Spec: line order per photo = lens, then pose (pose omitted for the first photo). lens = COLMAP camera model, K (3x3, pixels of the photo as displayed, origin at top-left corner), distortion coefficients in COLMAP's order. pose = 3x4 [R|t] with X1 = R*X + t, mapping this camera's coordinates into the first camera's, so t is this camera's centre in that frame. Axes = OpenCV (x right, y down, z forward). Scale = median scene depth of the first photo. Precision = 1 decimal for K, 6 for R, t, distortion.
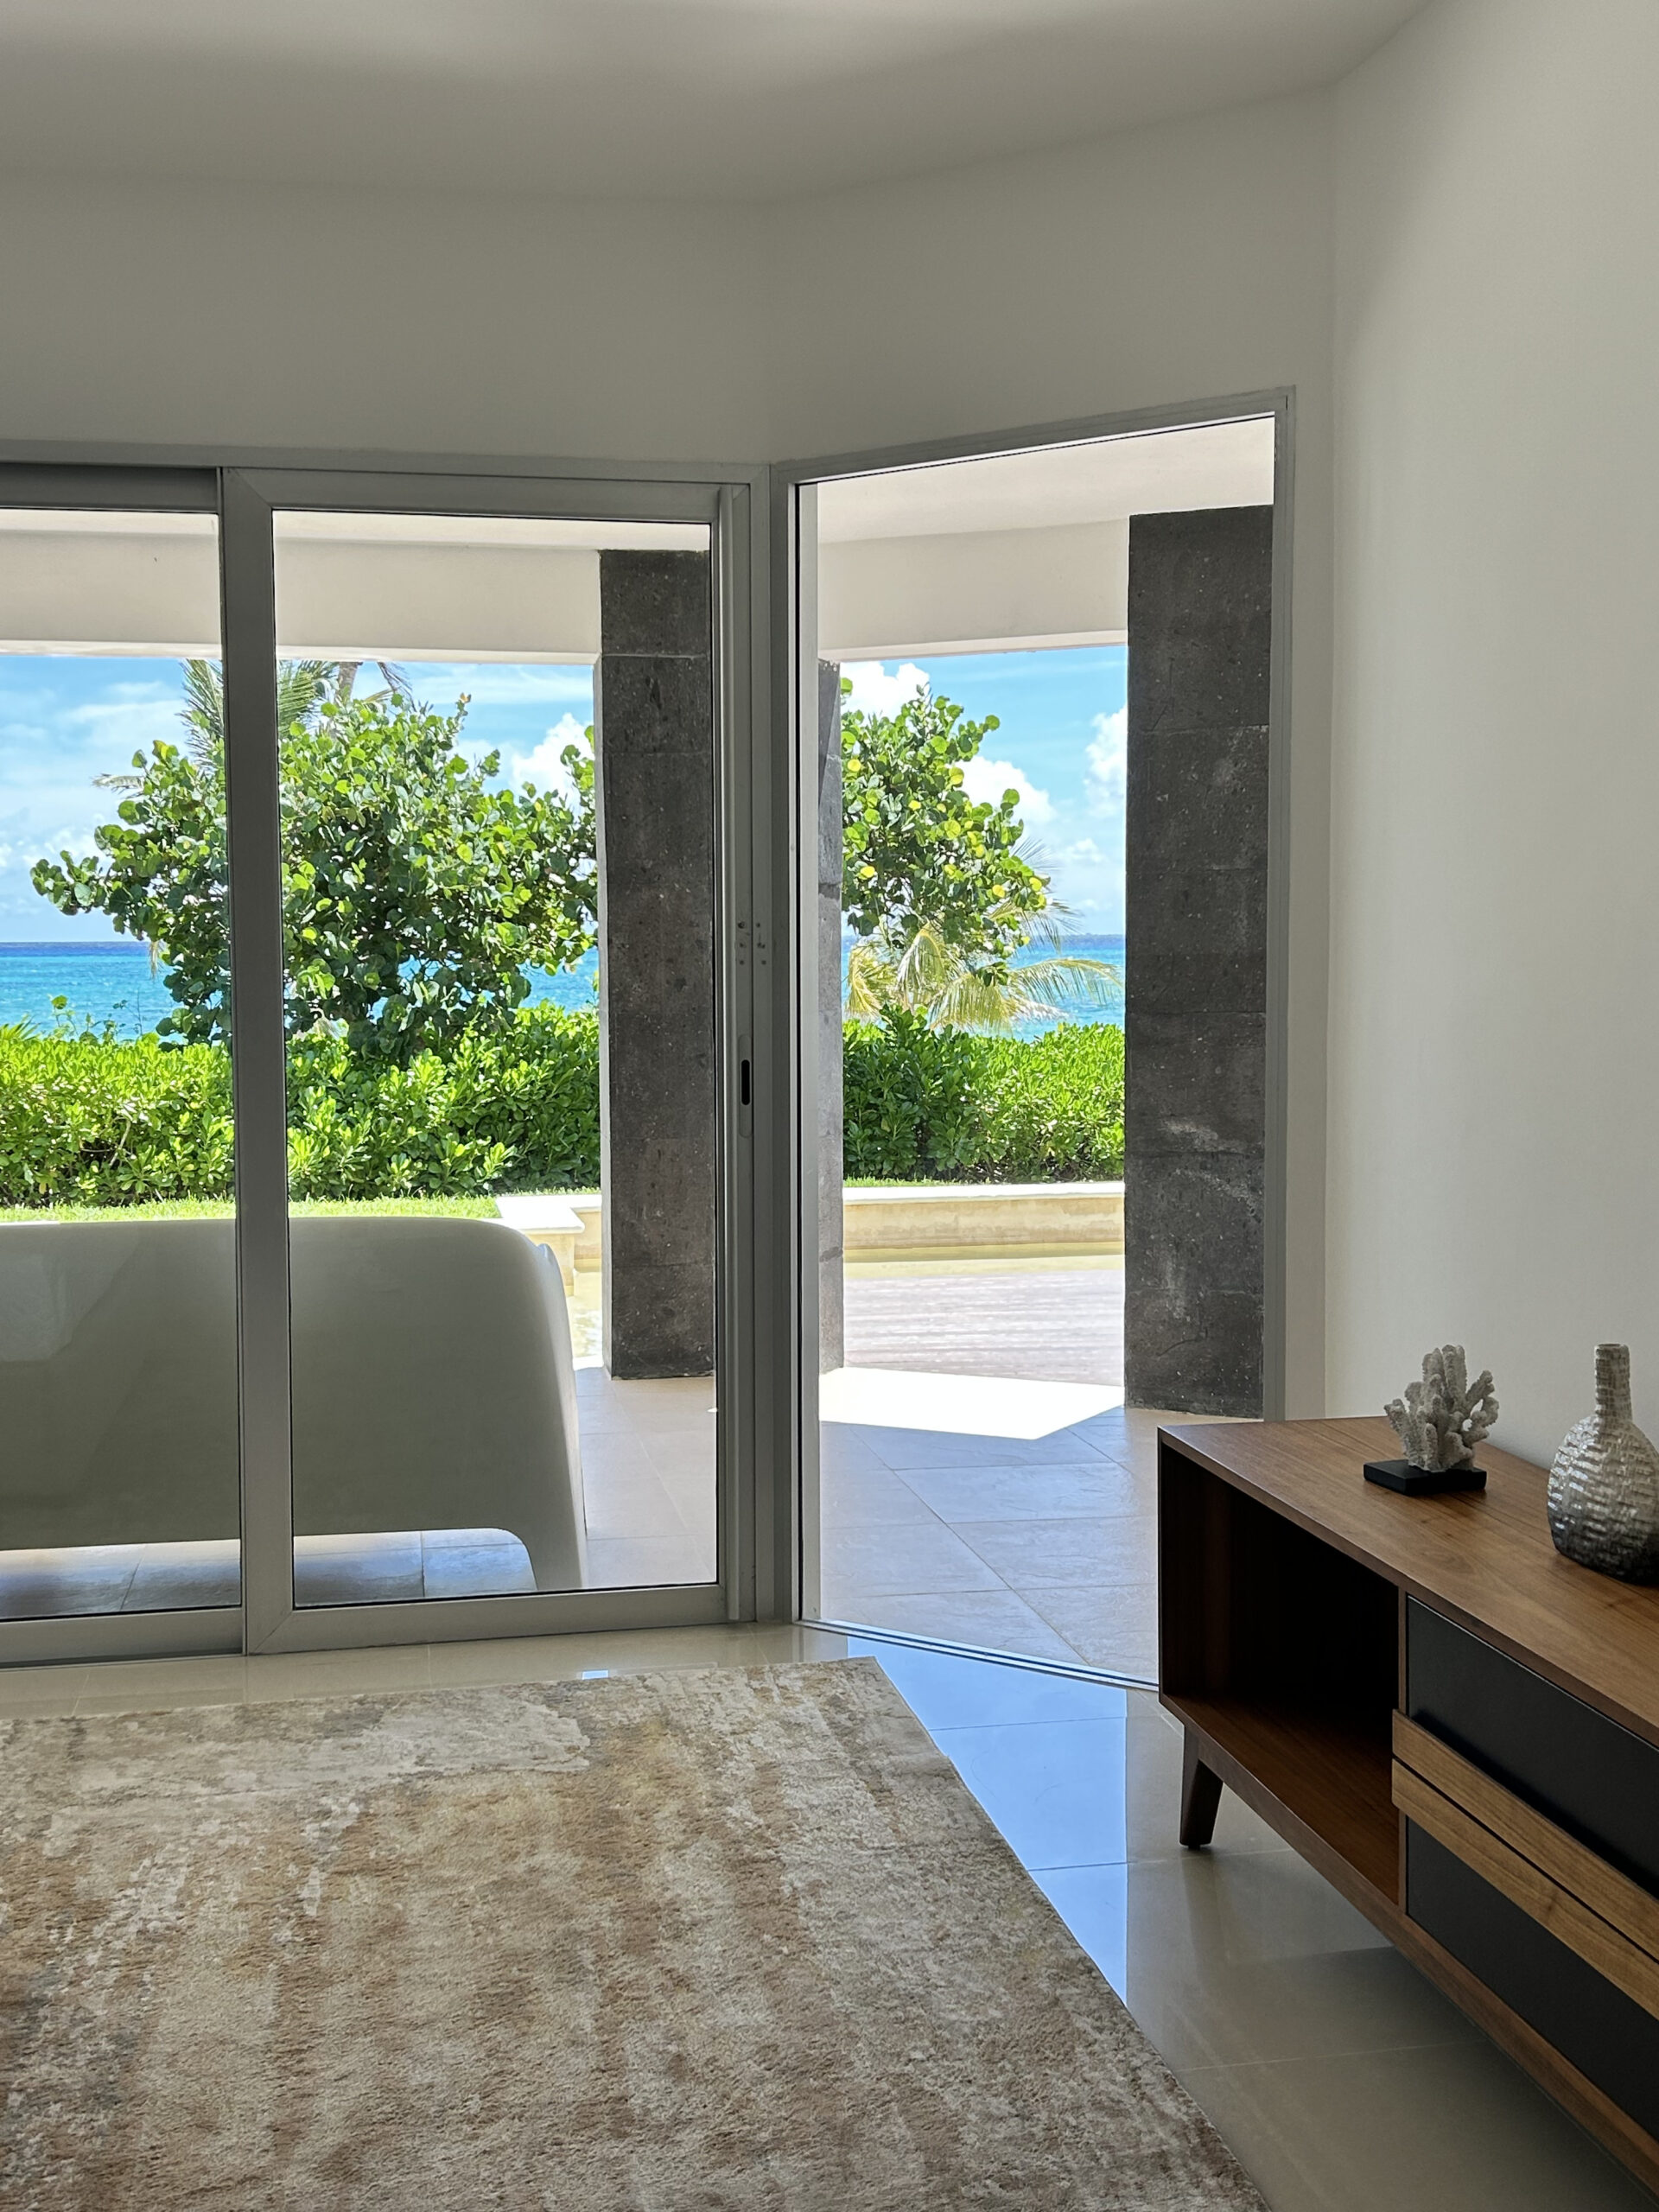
lens RADIAL K [[2428.5, 0, 837.4], [0, 2428.5, 1103.6], [0, 0, 1]] dist [0.093304, 0.000000]
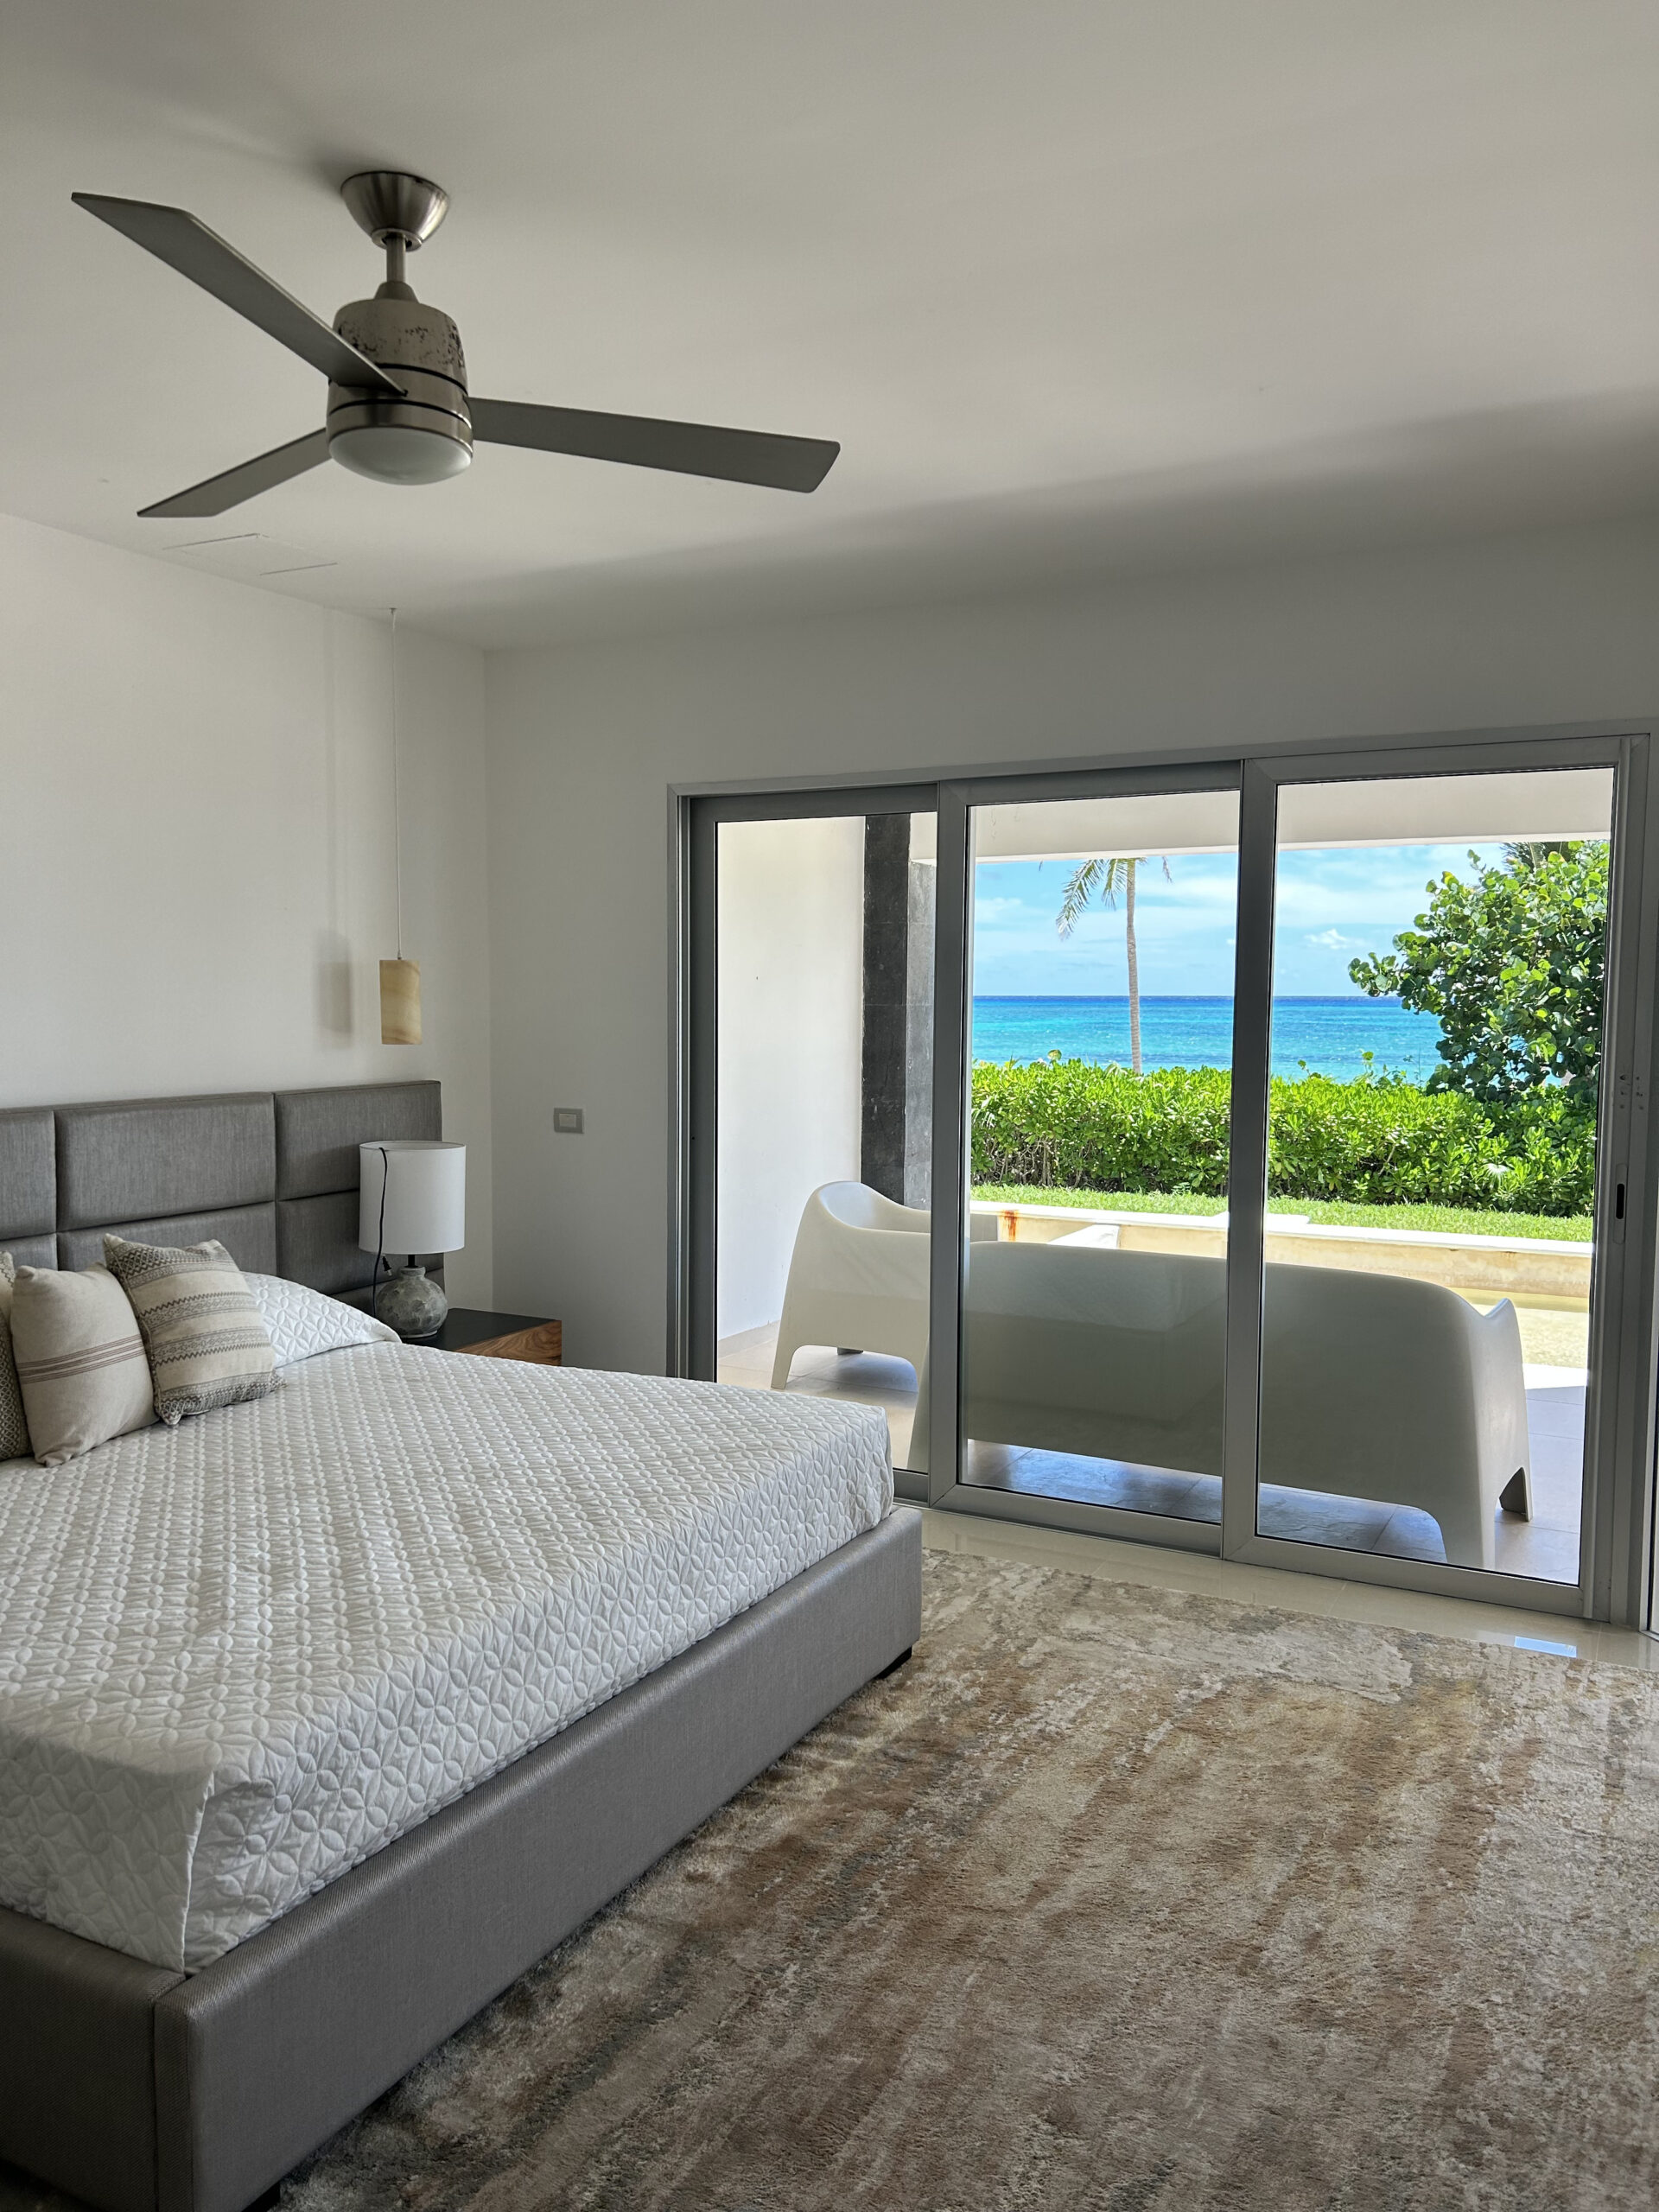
lens RADIAL K [[1696.2, 0, 825.3], [0, 1696.2, 1123.8], [0, 0, 1]] dist [0.083342, -0.040973]
pose [[0.804289, 0.058727, -0.591330, 0.191128], [-0.055863, 0.998170, 0.023150, -0.056261], [0.591607, 0.014414, 0.806098, 0.027931]]
